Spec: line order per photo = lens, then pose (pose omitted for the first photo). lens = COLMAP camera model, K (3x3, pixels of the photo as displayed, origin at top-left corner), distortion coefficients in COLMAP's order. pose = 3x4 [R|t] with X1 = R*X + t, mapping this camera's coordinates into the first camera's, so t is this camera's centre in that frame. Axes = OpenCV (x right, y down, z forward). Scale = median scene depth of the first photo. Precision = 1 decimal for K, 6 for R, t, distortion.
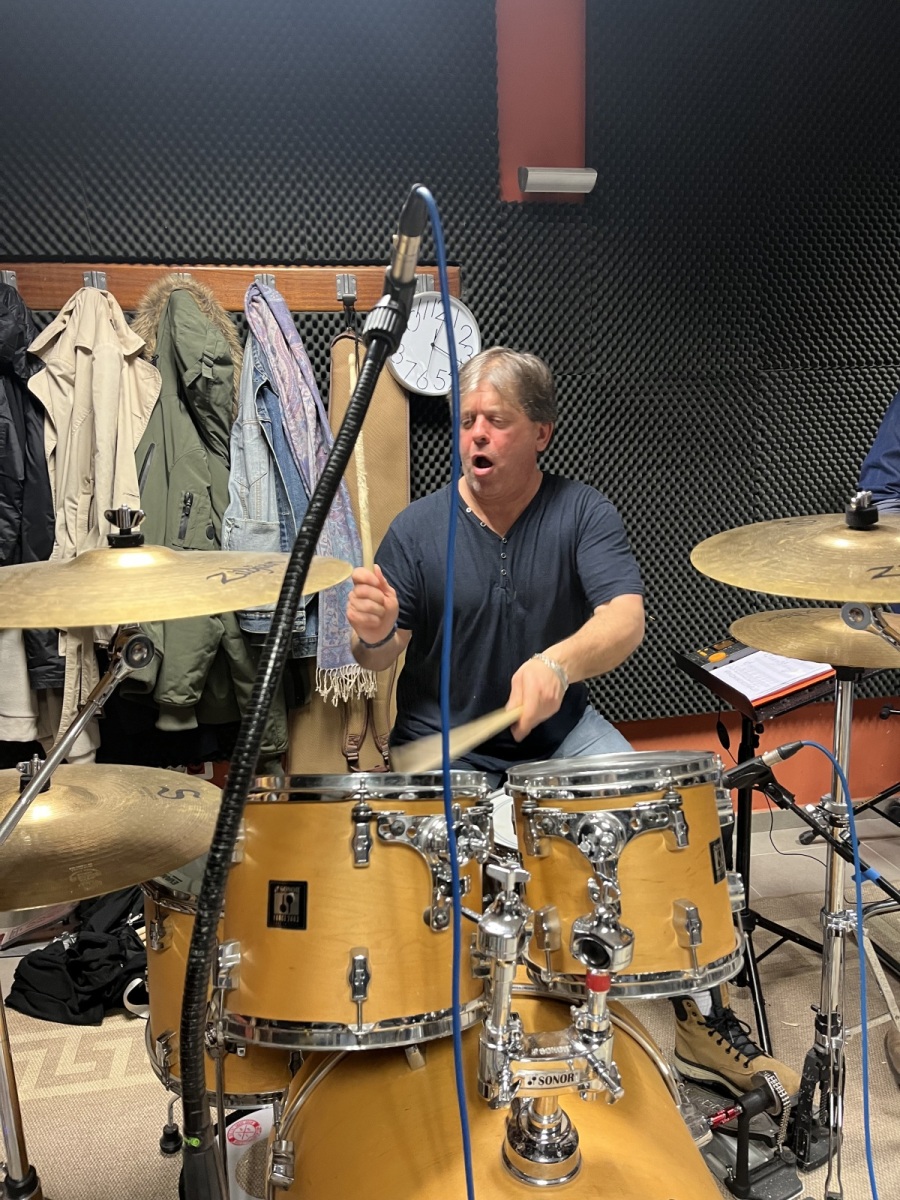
lens RADIAL K [[945.3, 0, 454.9], [0, 945.3, 590.9], [0, 0, 1]] dist [0.024866, -0.030209]
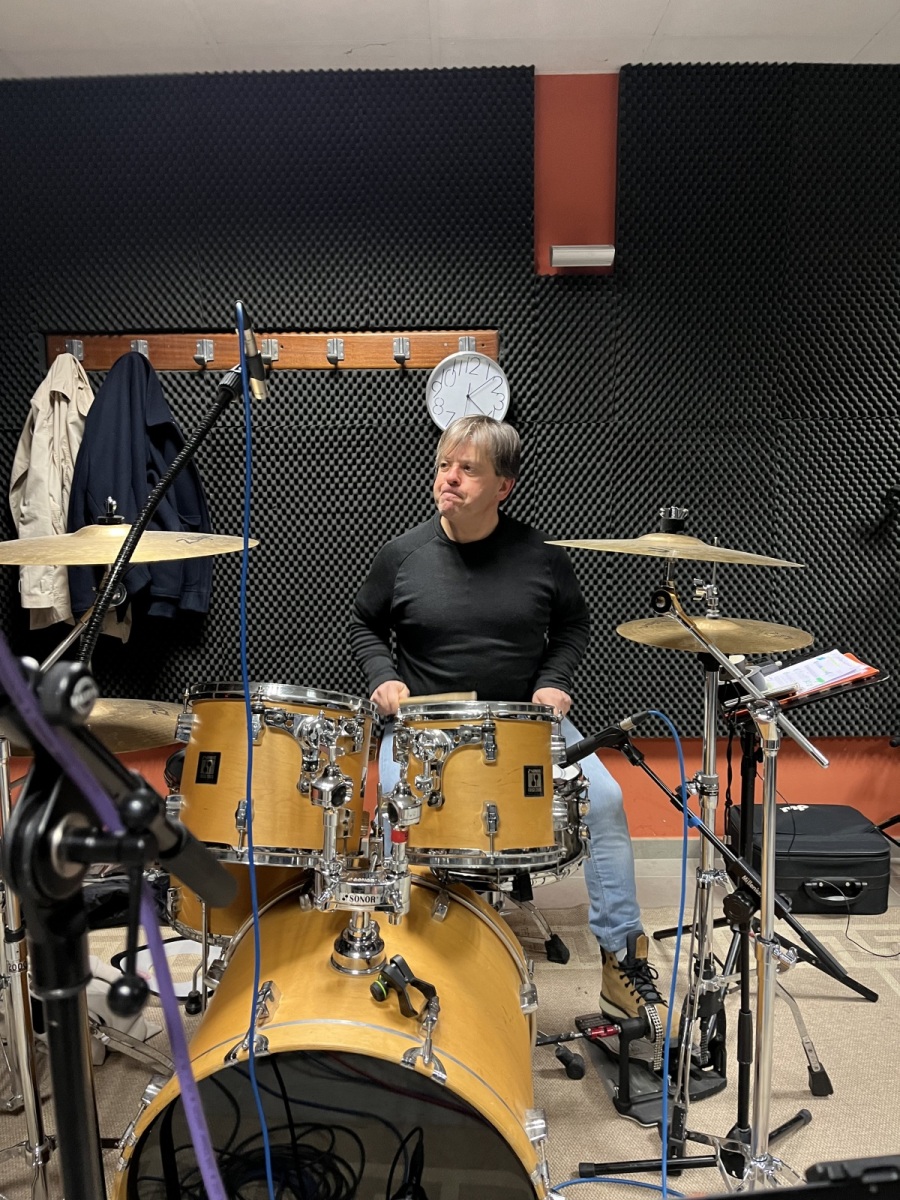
lens RADIAL K [[1018.2, 0, 455.4], [0, 1018.2, 613.2], [0, 0, 1]] dist [-0.005000, -0.004649]
pose [[0.974734, 0.045875, -0.218606, 0.251435], [-0.056144, 0.997581, -0.040991, 0.062372], [0.216197, 0.052229, 0.974952, -0.224682]]
